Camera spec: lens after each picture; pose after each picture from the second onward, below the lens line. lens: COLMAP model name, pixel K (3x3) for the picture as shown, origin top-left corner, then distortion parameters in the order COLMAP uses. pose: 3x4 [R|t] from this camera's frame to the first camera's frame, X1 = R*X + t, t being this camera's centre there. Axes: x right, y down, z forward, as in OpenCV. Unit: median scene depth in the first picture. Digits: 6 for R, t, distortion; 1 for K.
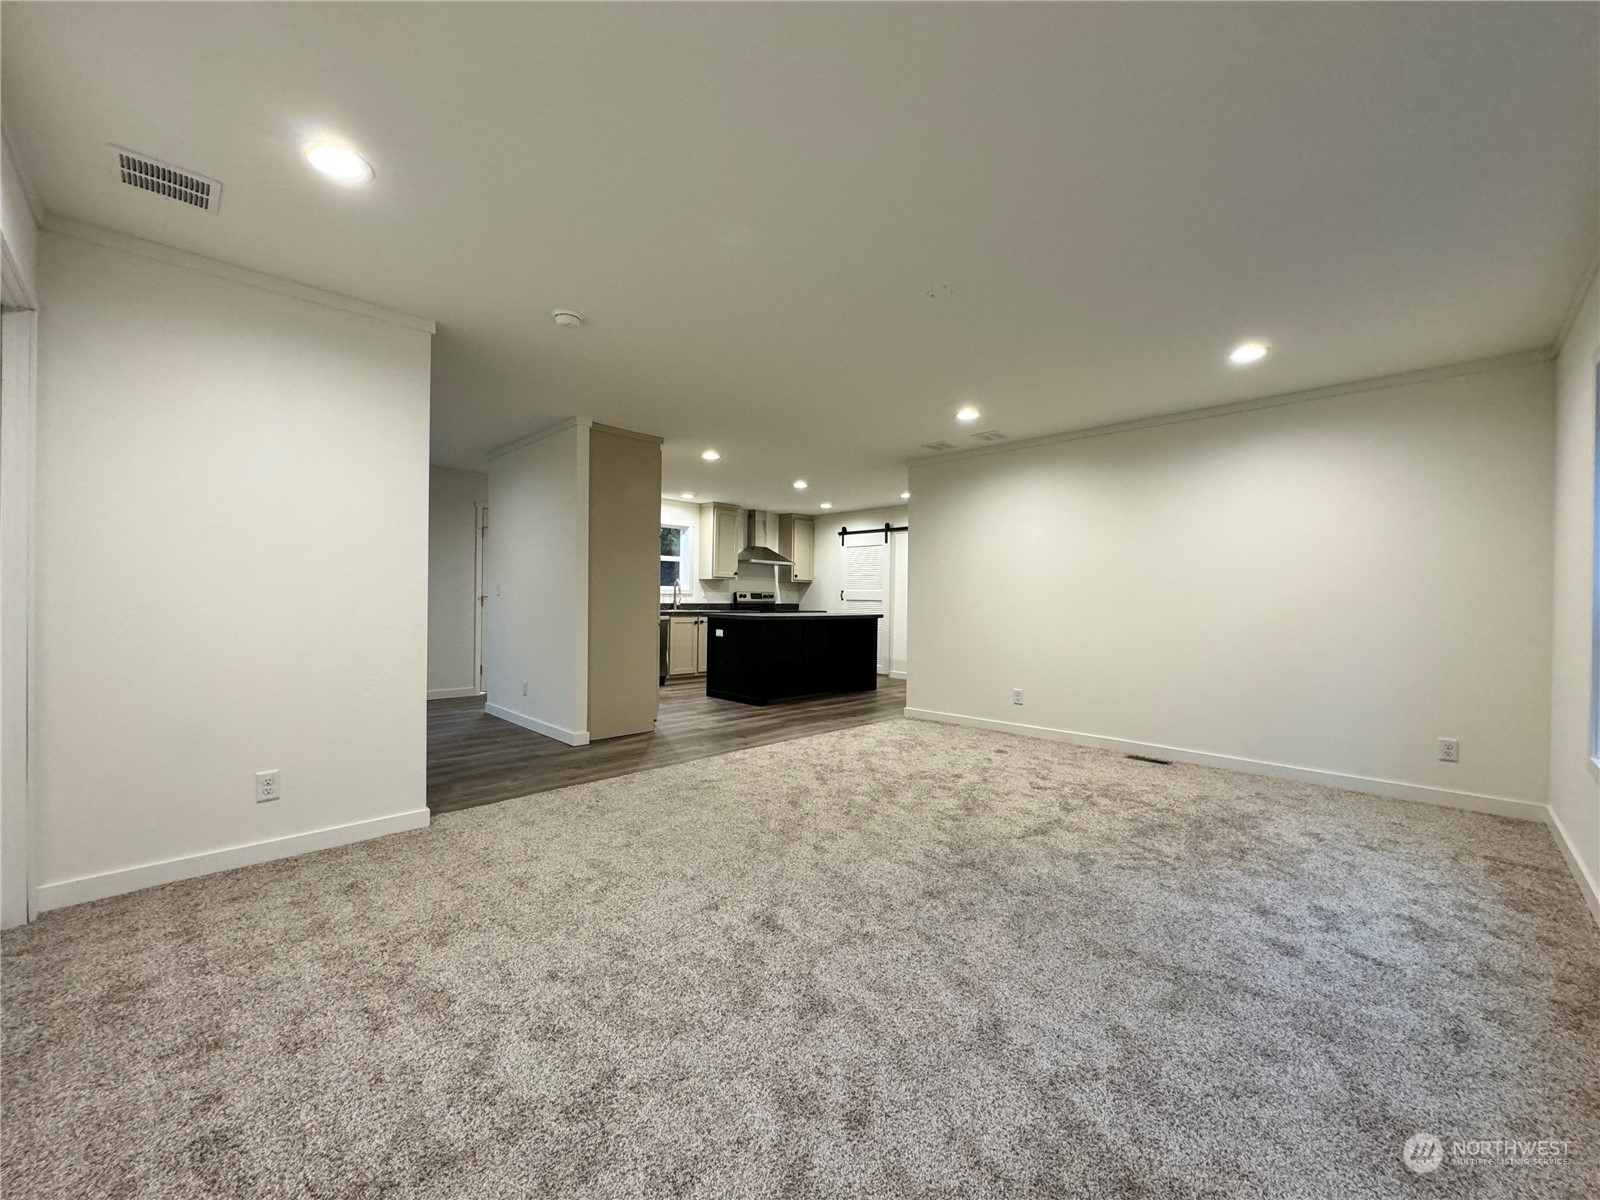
lens RADIAL K [[637.4, 0, 799.3], [0, 637.4, 593.9], [0, 0, 1]] dist [-0.001344, -0.001177]
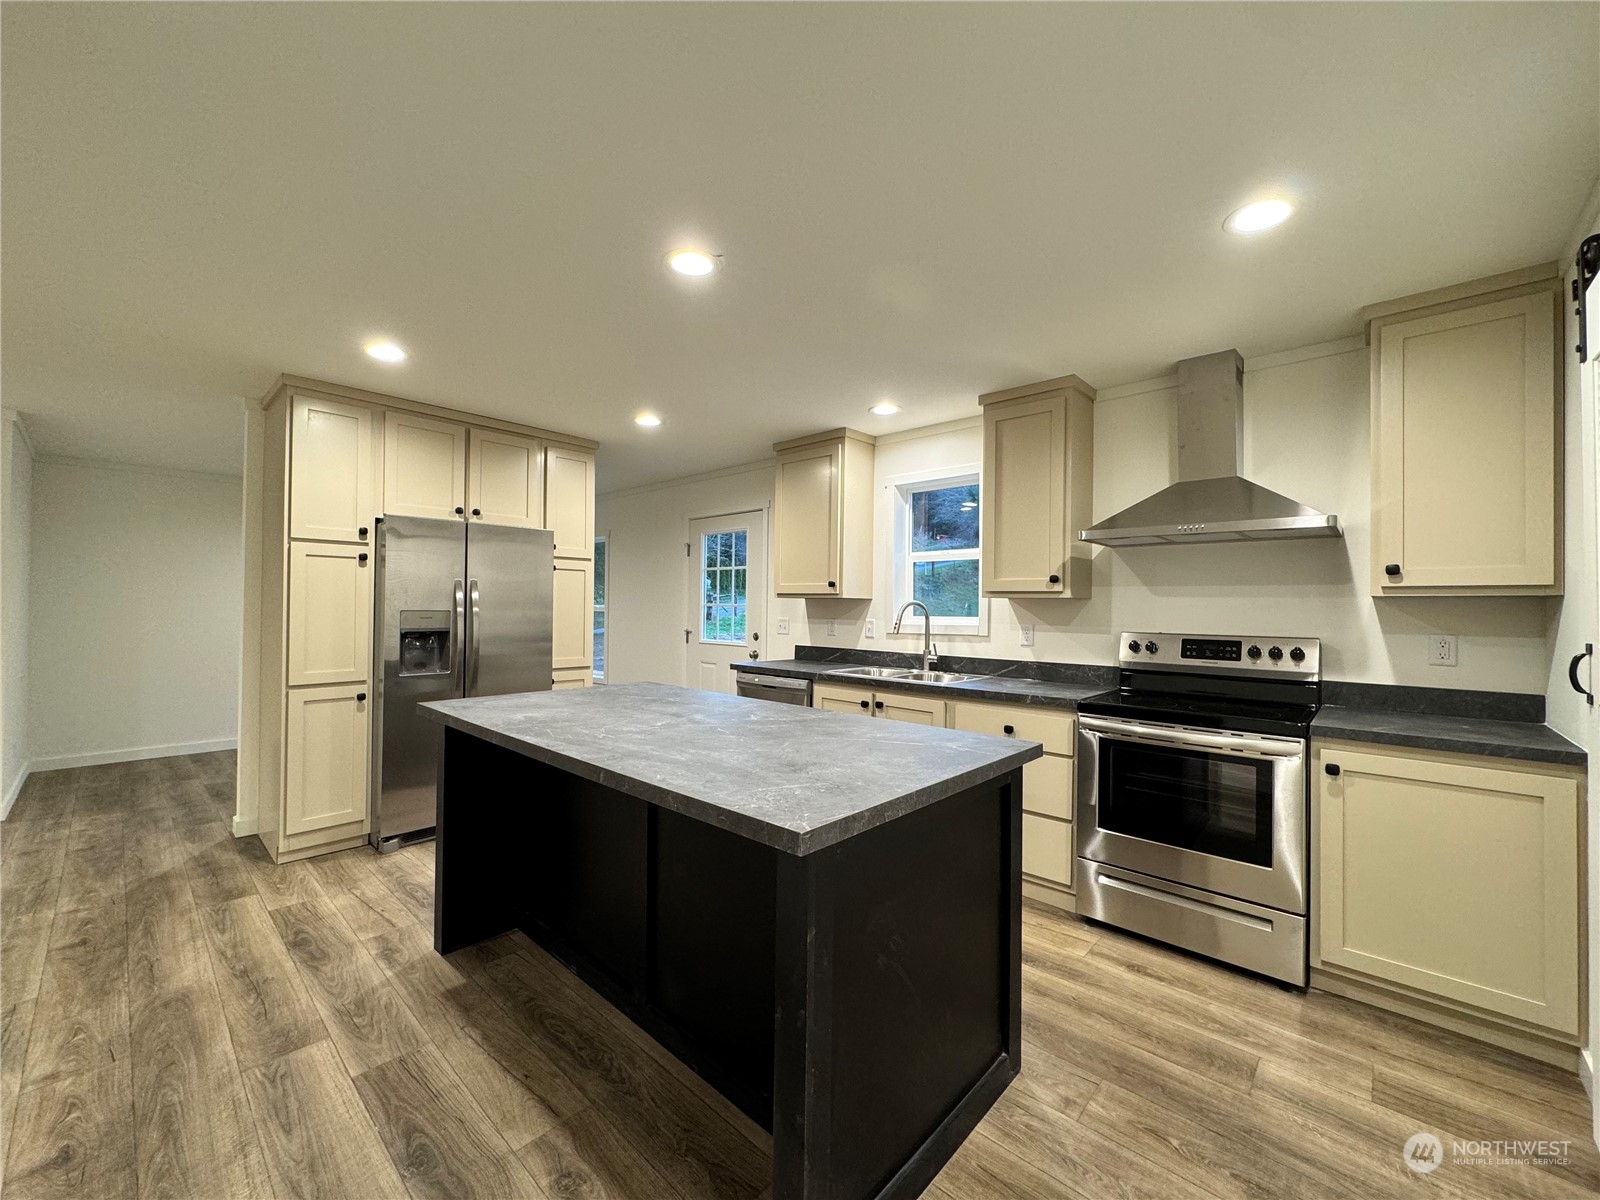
lens RADIAL K [[637.4, 0, 793.6], [0, 637.4, 602.6], [0, 0, 1]] dist [-0.001344, -0.001177]
pose [[0.038930, -0.025761, -0.998910, 0.225891], [-0.009723, 0.999611, -0.026158, -0.008934], [0.999195, 0.010731, 0.038664, 0.830907]]
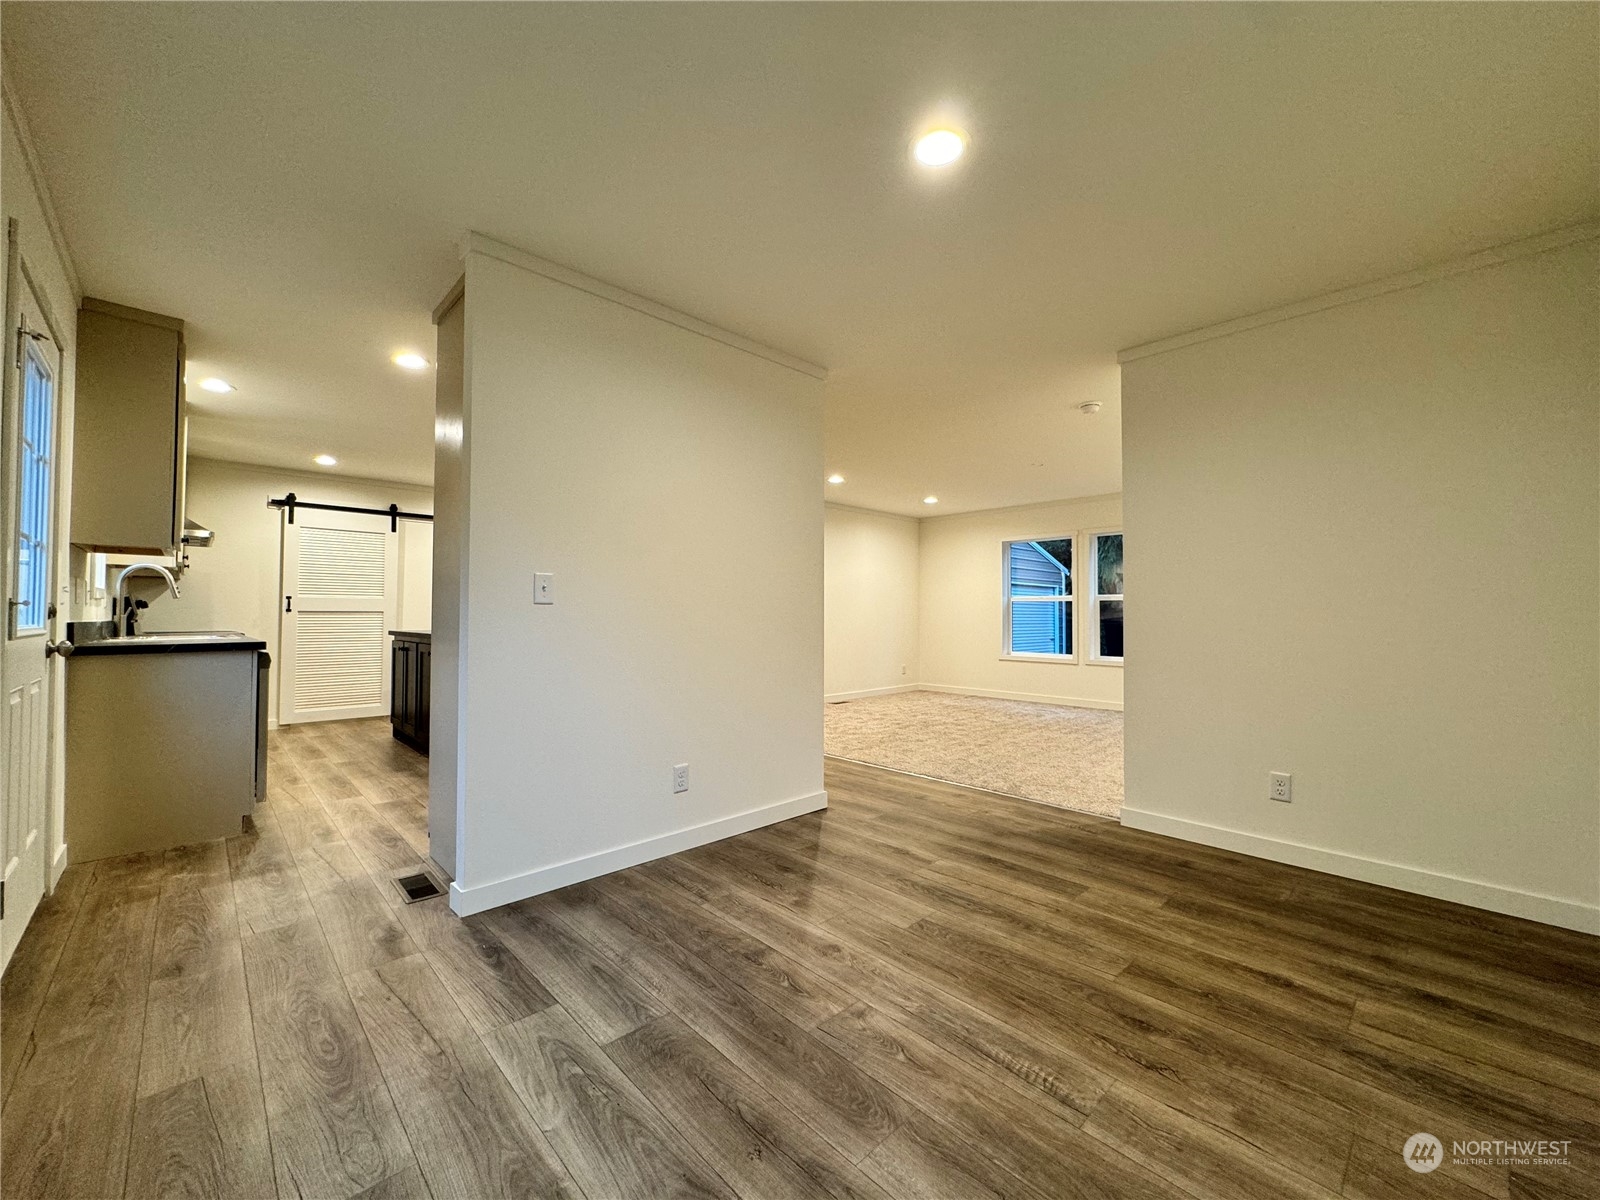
lens RADIAL K [[637.4, 0, 801.7], [0, 637.4, 593.1], [0, 0, 1]] dist [-0.001344, -0.001177]
pose [[0.013858, 0.017482, 0.999751, -0.046902], [-0.007372, 0.999822, -0.017381, 0.003556], [-0.999877, -0.007130, 0.013984, 0.692722]]
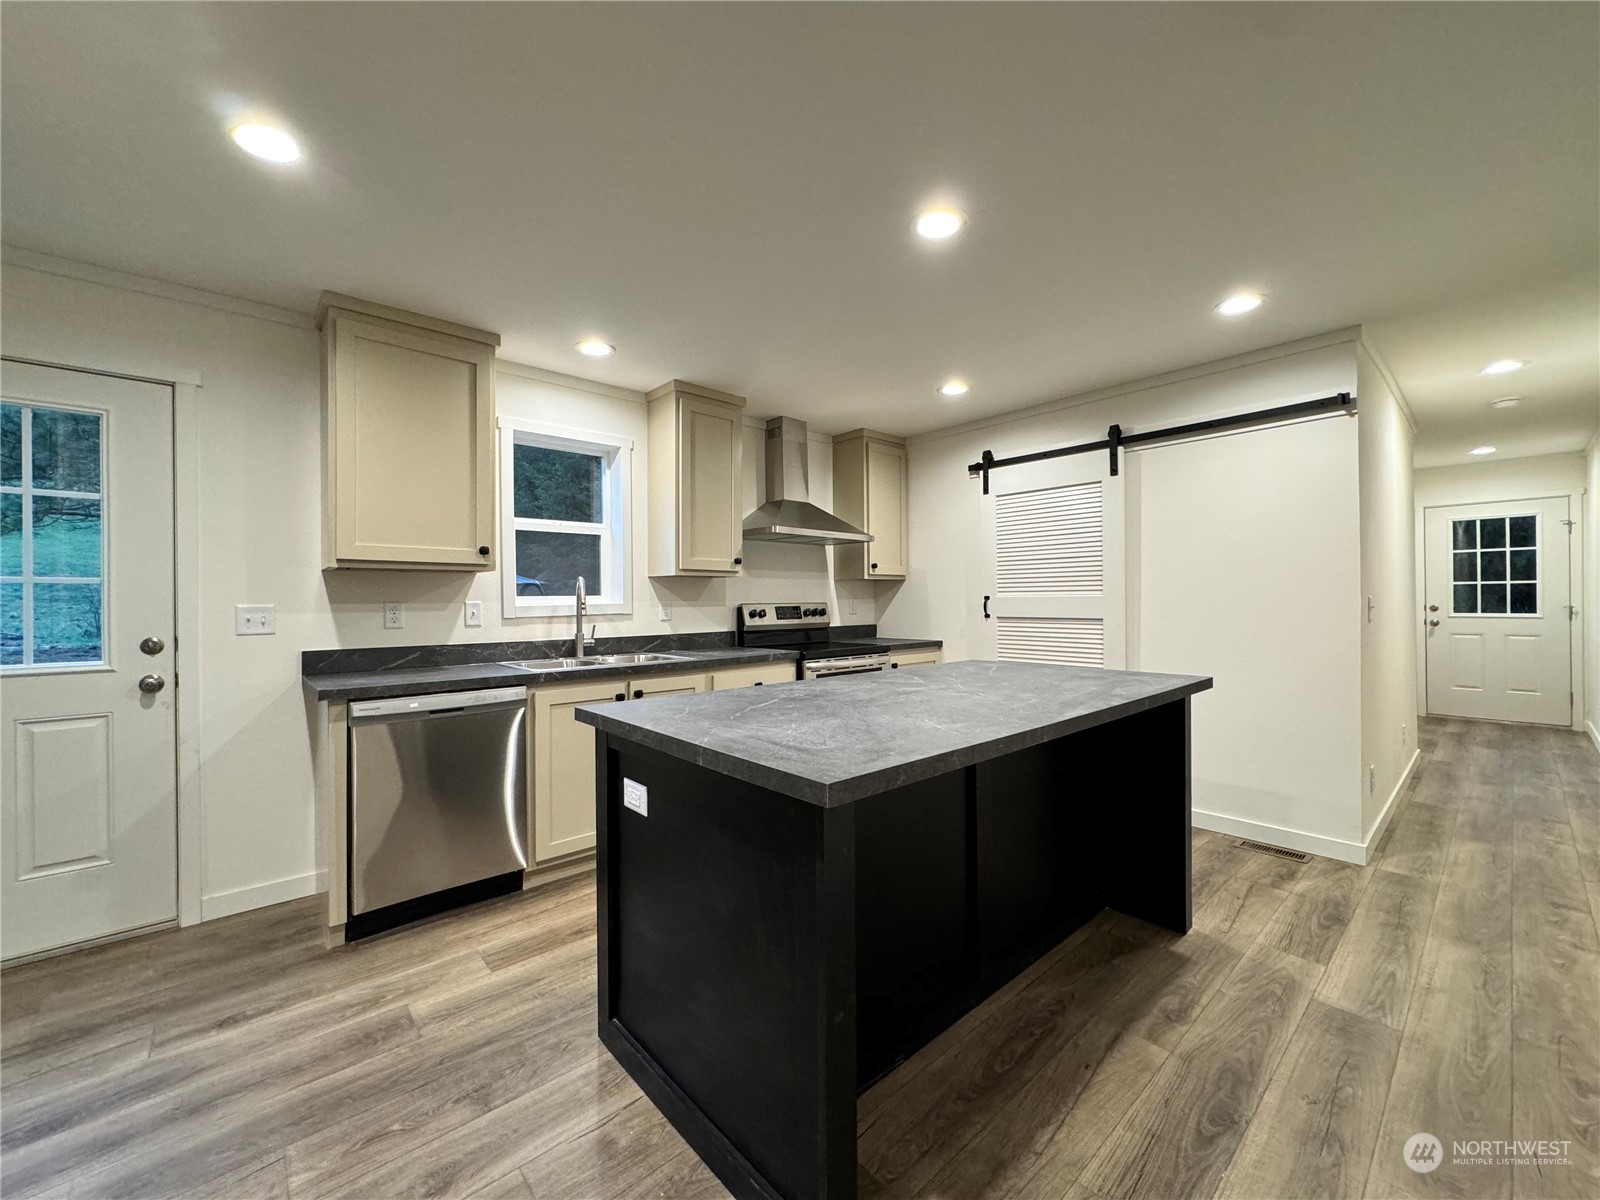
lens RADIAL K [[637.4, 0, 799.8], [0, 637.4, 603.8], [0, 0, 1]] dist [-0.001344, -0.001177]
pose [[0.998476, -0.017974, -0.052188, -0.037272], [0.018925, 0.999663, 0.017797, -0.010811], [0.051851, -0.018757, 0.998479, 0.577199]]
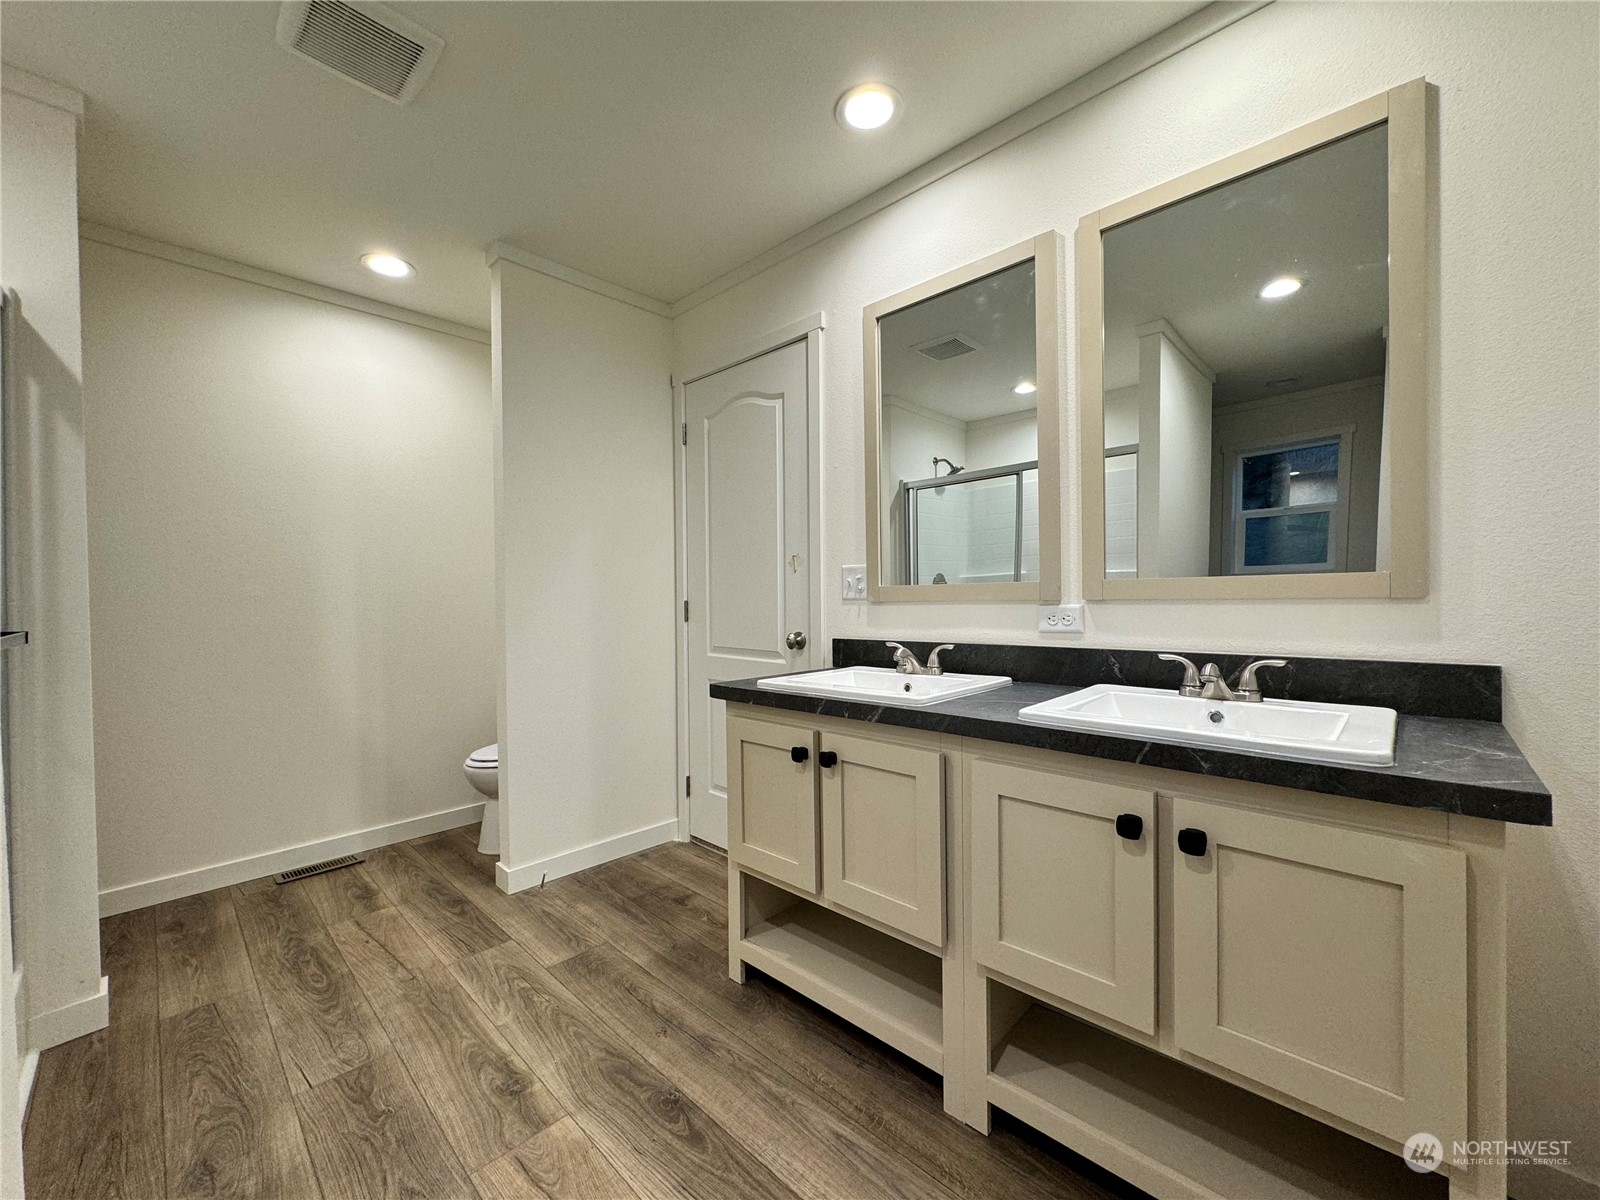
lens RADIAL K [[637.4, 0, 803.6], [0, 637.4, 605.9], [0, 0, 1]] dist [-0.001344, -0.001177]
pose [[-0.029192, -0.029543, 0.999137, -0.072950], [0.007968, 0.999524, 0.029788, -0.000827], [-0.999542, 0.008831, -0.028943, 0.675371]]
